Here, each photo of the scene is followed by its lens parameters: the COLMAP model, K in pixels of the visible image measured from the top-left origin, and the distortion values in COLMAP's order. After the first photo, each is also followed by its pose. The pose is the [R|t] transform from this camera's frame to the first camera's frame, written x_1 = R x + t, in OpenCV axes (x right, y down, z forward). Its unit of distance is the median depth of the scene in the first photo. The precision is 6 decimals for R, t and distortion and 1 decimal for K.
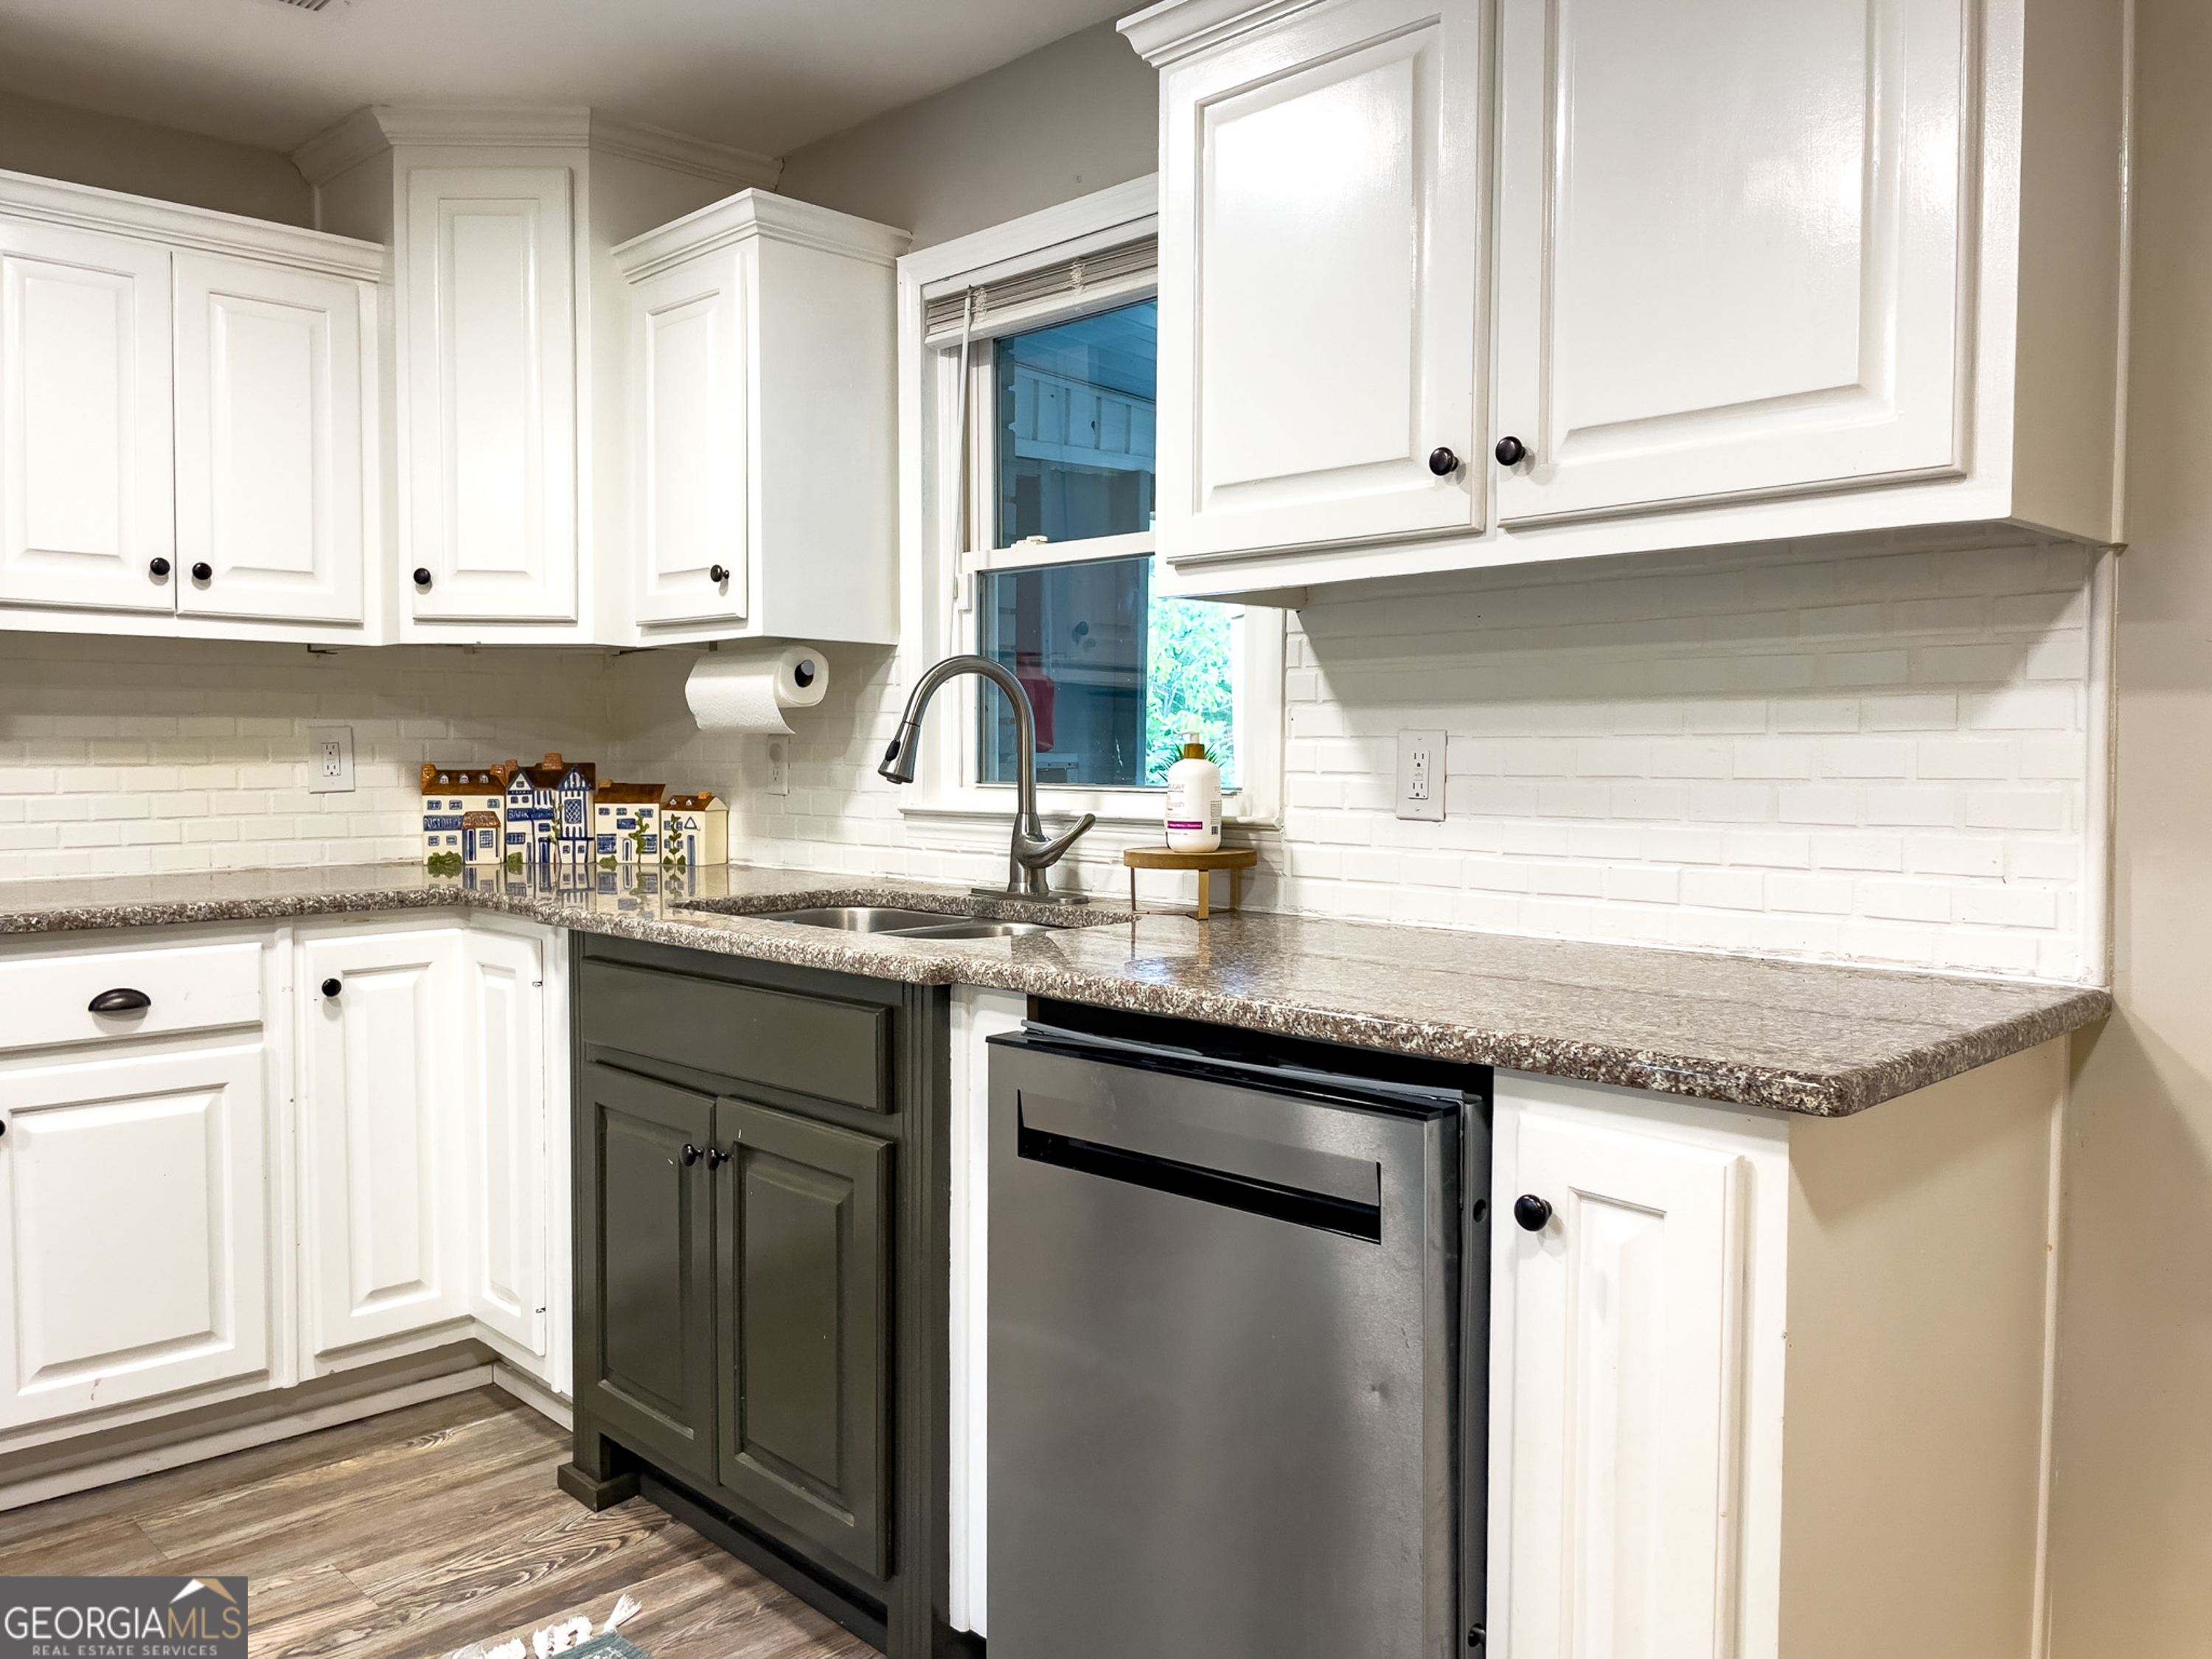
lens RADIAL K [[1686.8, 0, 1116.6], [0, 1686.8, 823.6], [0, 0, 1]] dist [0.087057, -0.110831]
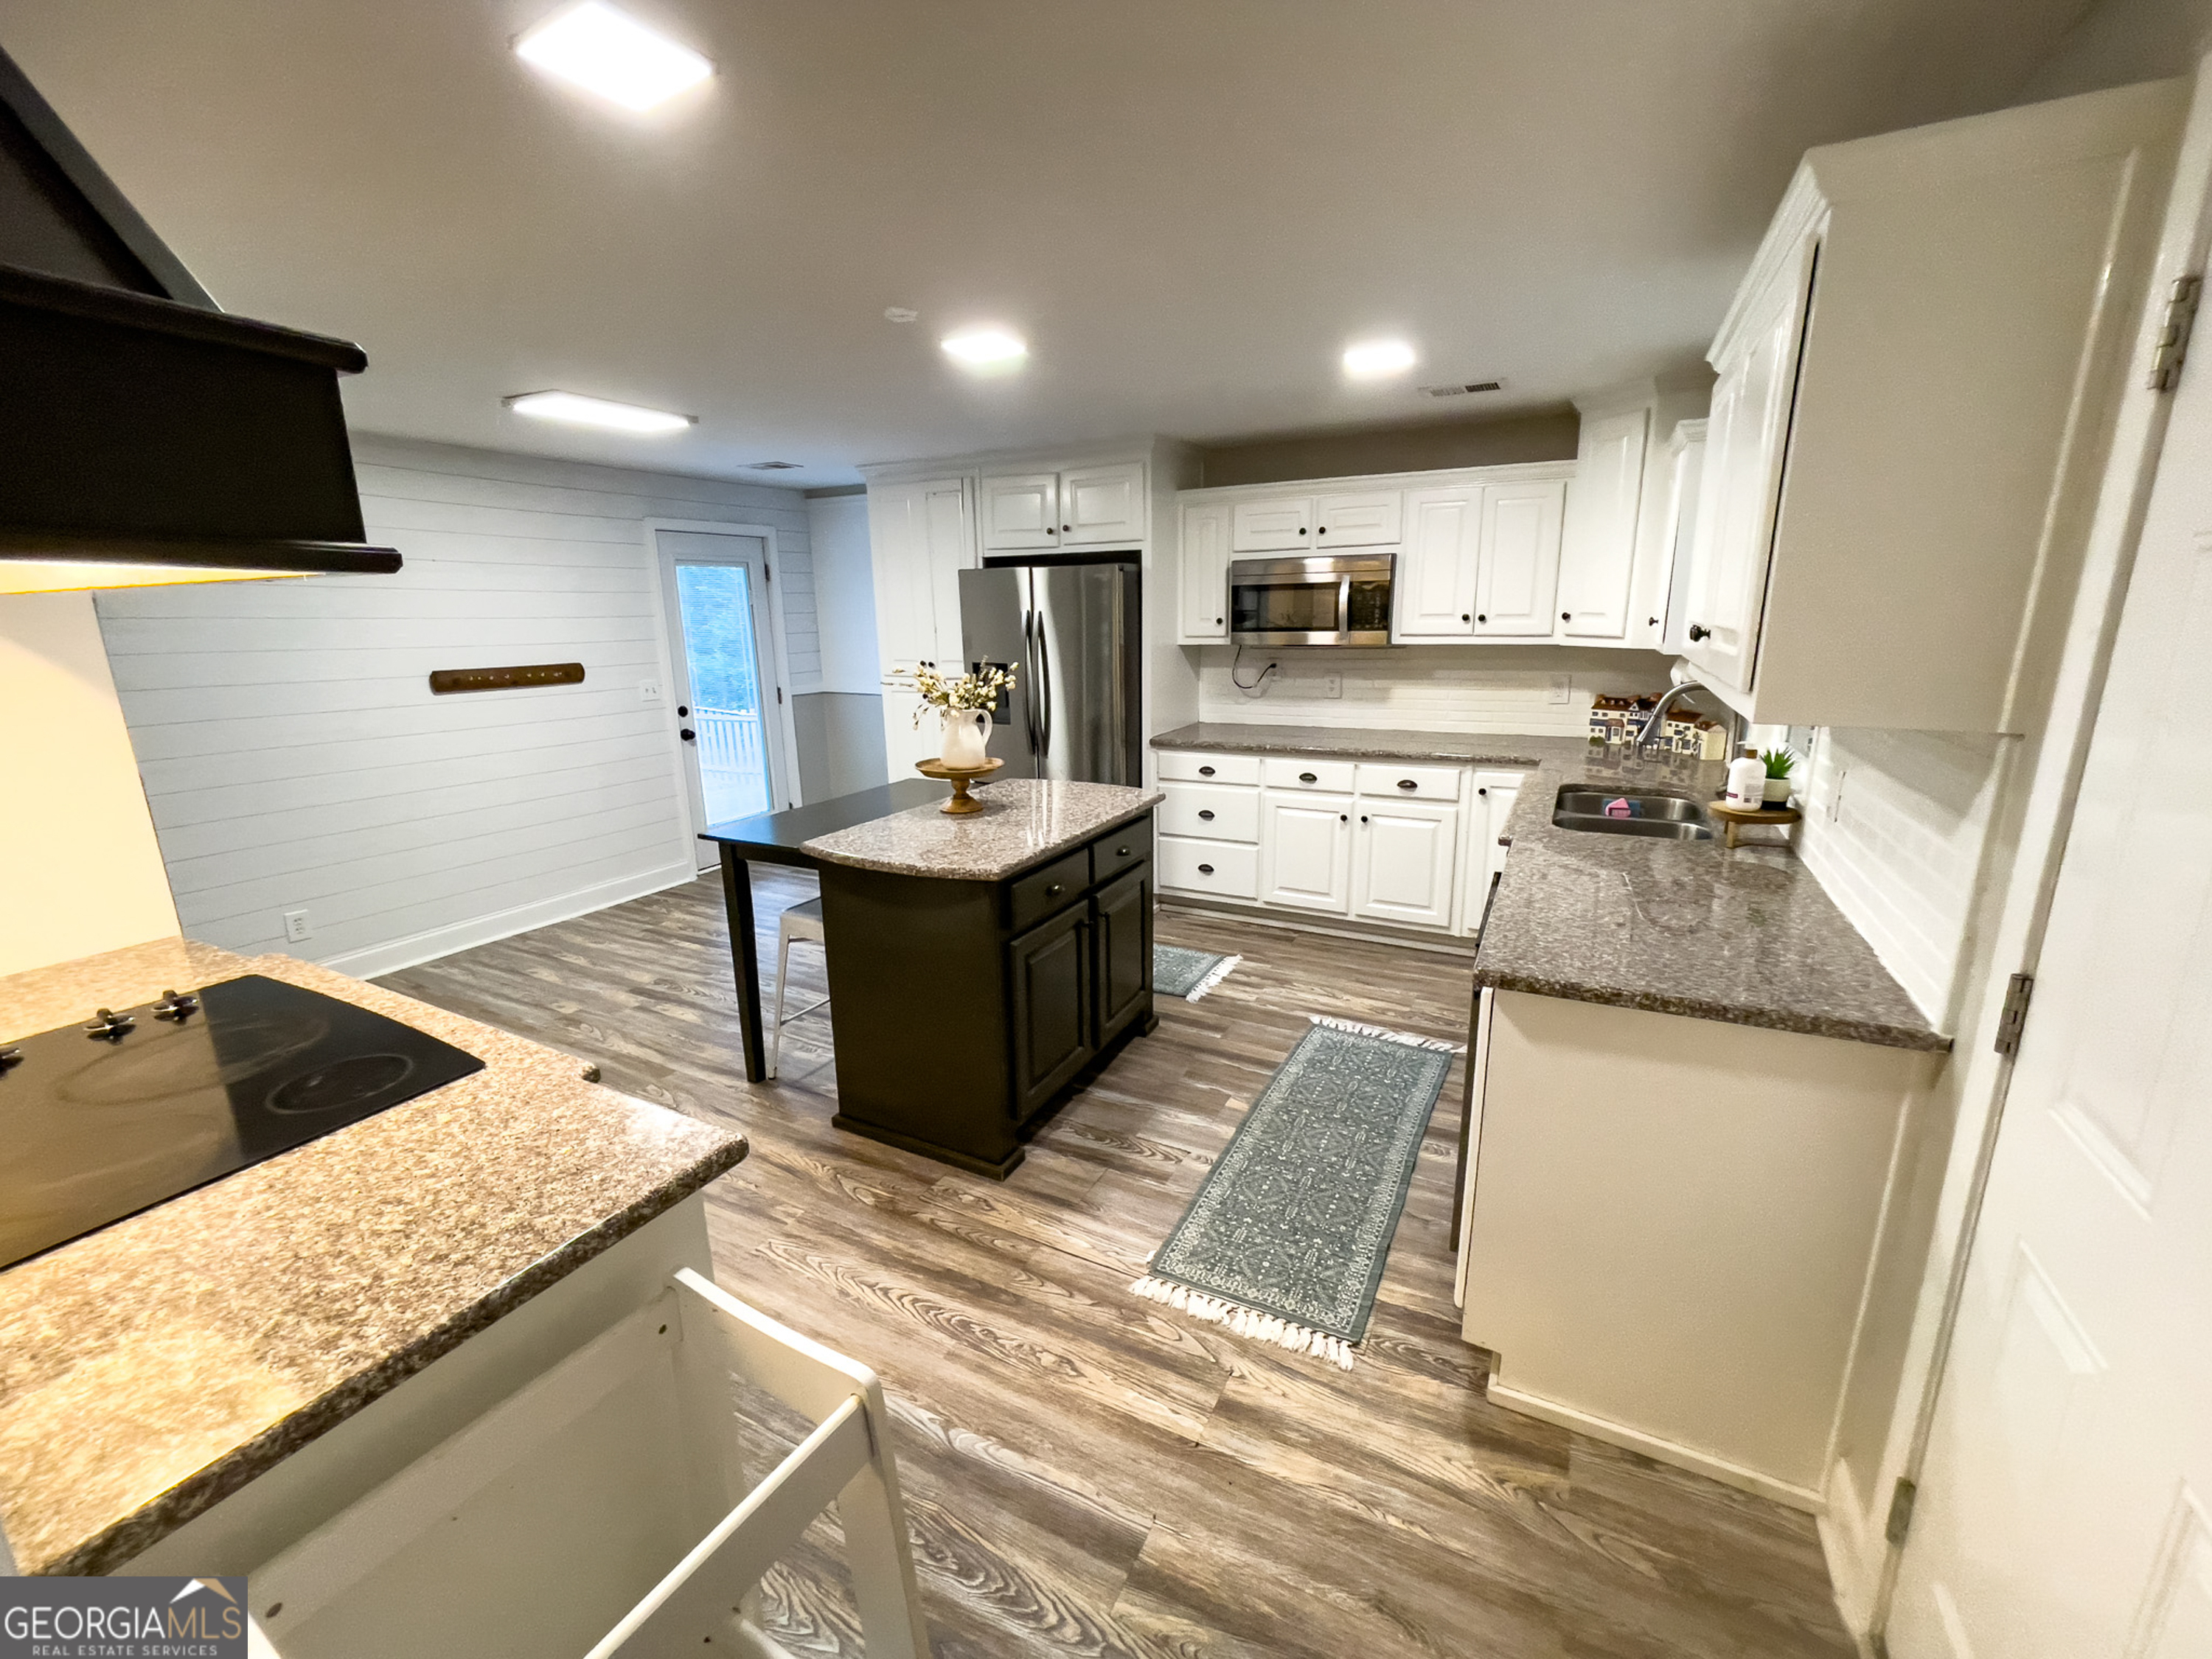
lens RADIAL K [[903.3, 0, 1107.5], [0, 903.3, 826.2], [0, 0, 1]] dist [0.001883, 0.001169]
pose [[0.317411, 0.217101, -0.923102, 0.589005], [-0.021782, 0.974853, 0.221782, -0.134268], [0.948038, -0.050289, 0.314158, 0.051097]]
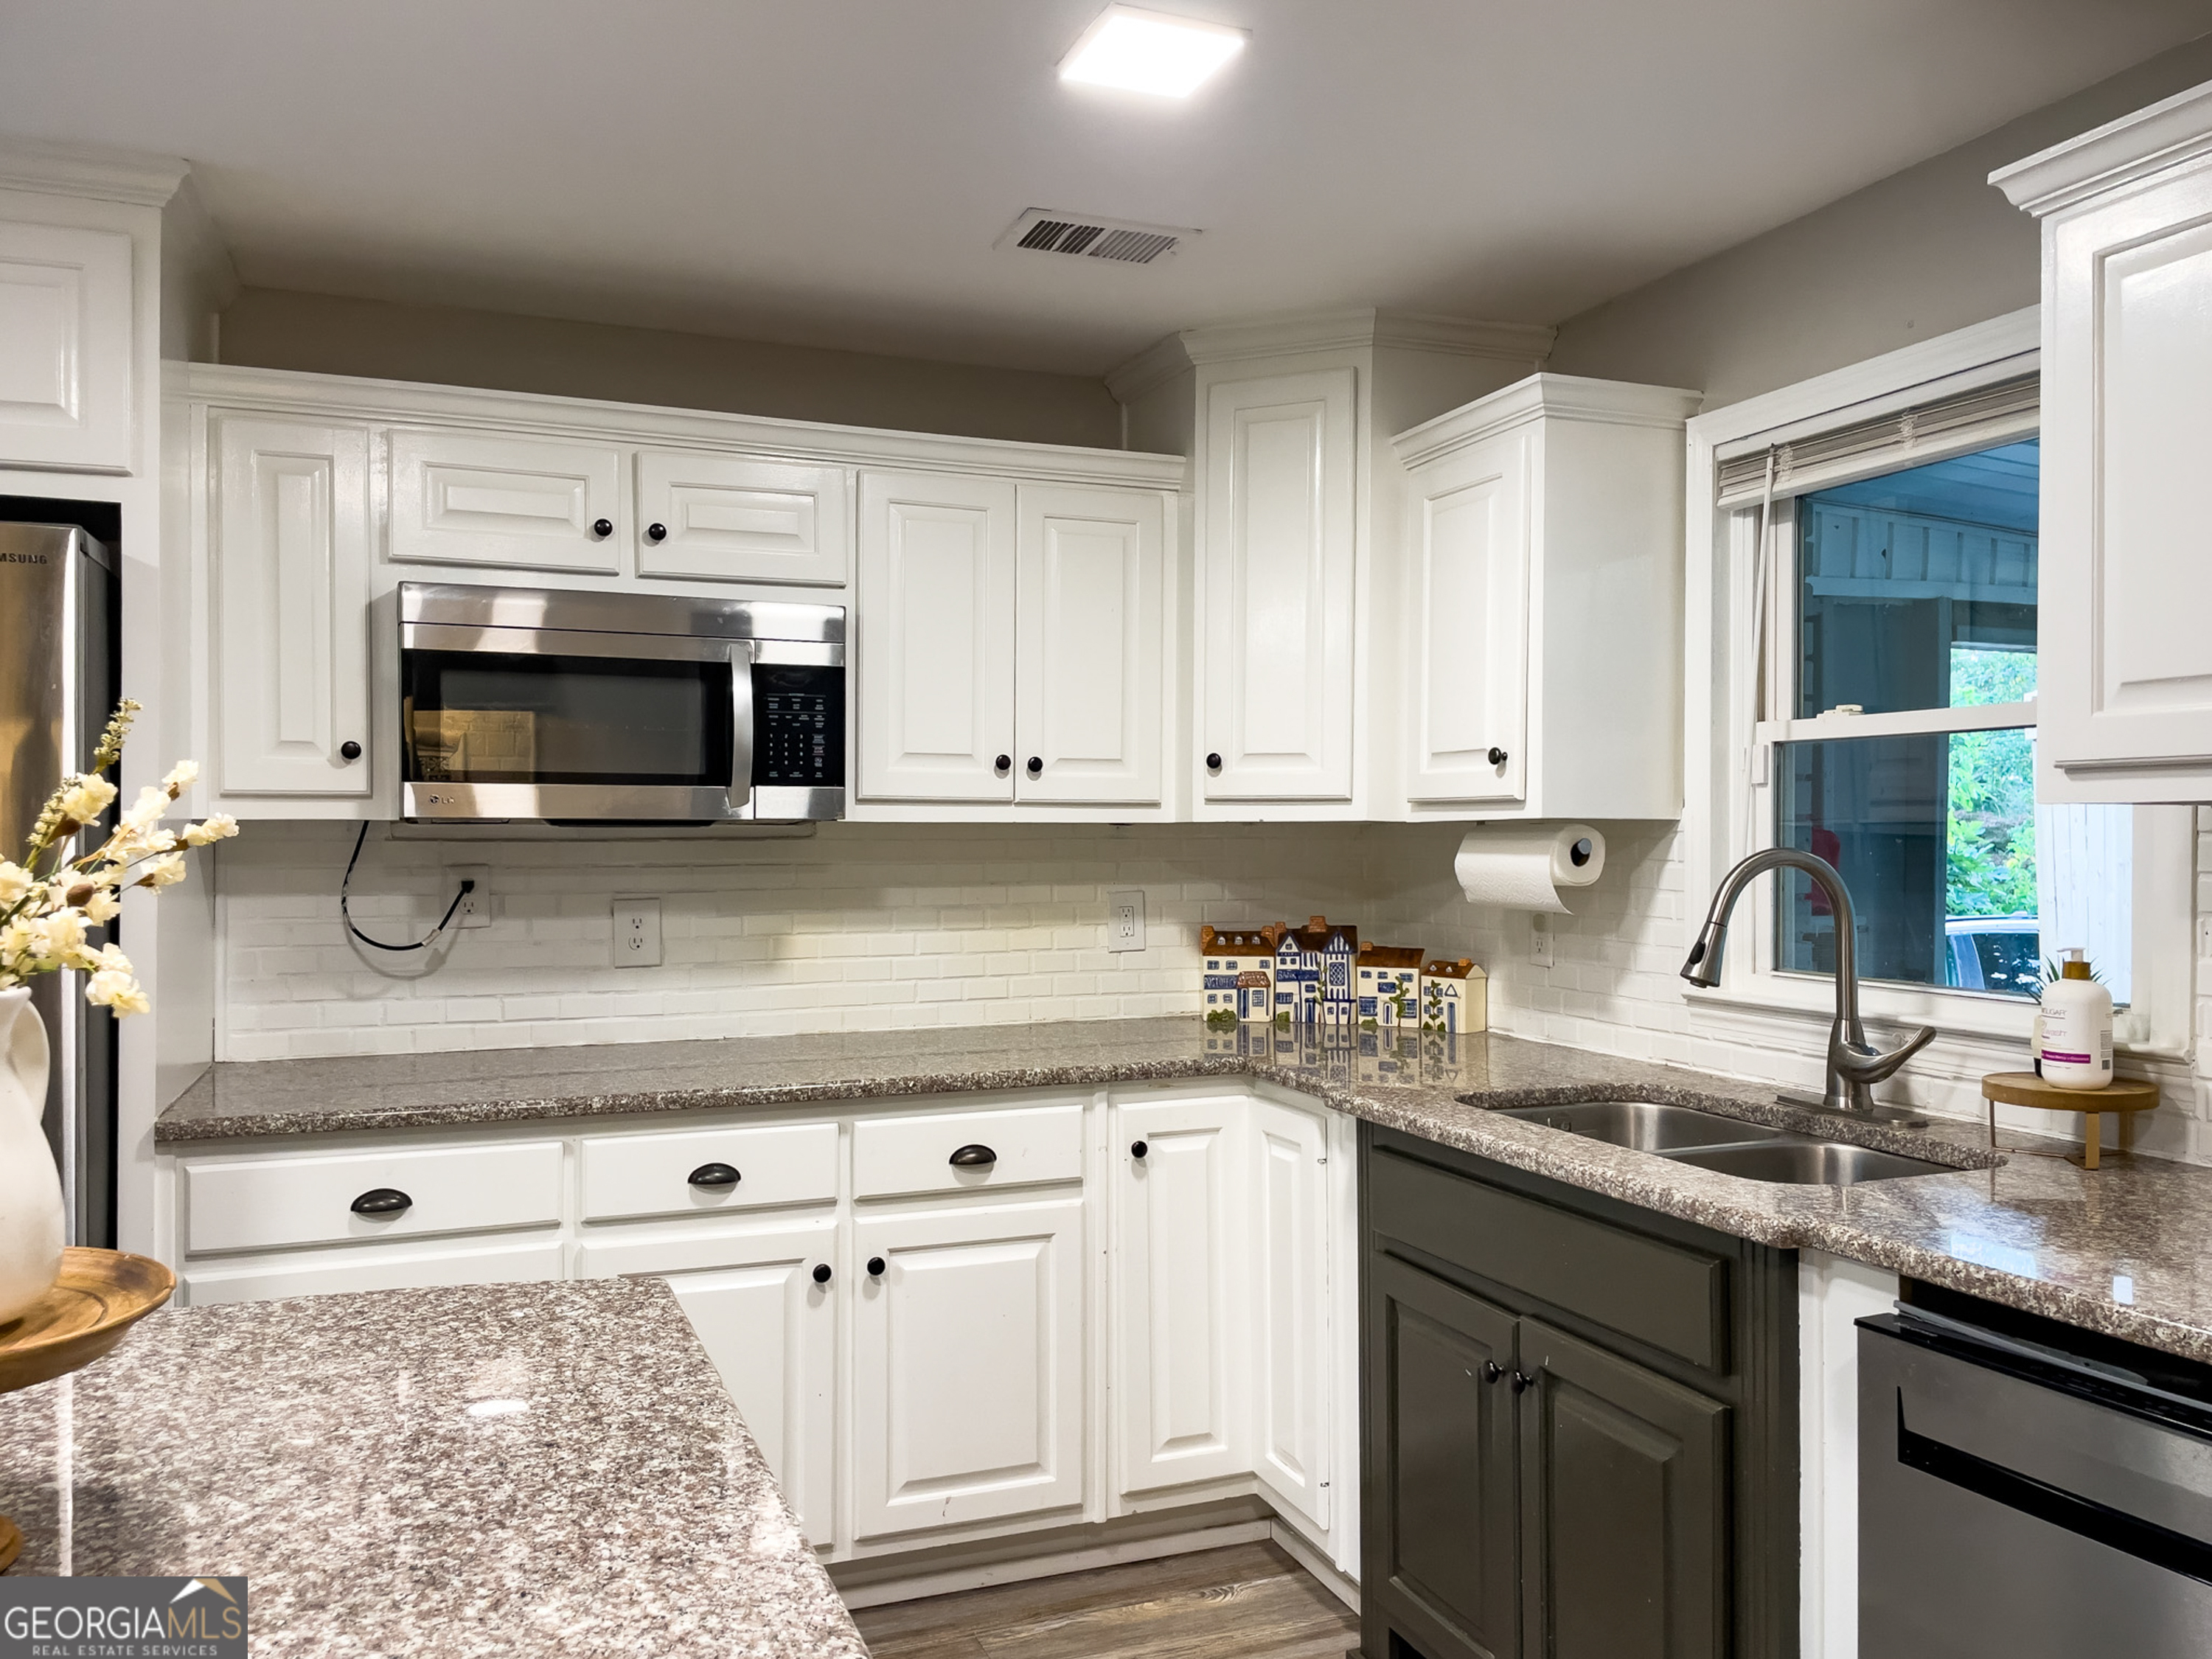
lens RADIAL K [[1686.8, 0, 1125.1], [0, 1686.8, 845.9], [0, 0, 1]] dist [0.087057, -0.110831]
pose [[0.924328, -0.000347, -0.381599, -0.056934], [-0.014133, 0.999282, -0.035143, -0.056514], [0.381337, 0.037877, 0.923660, 0.000775]]
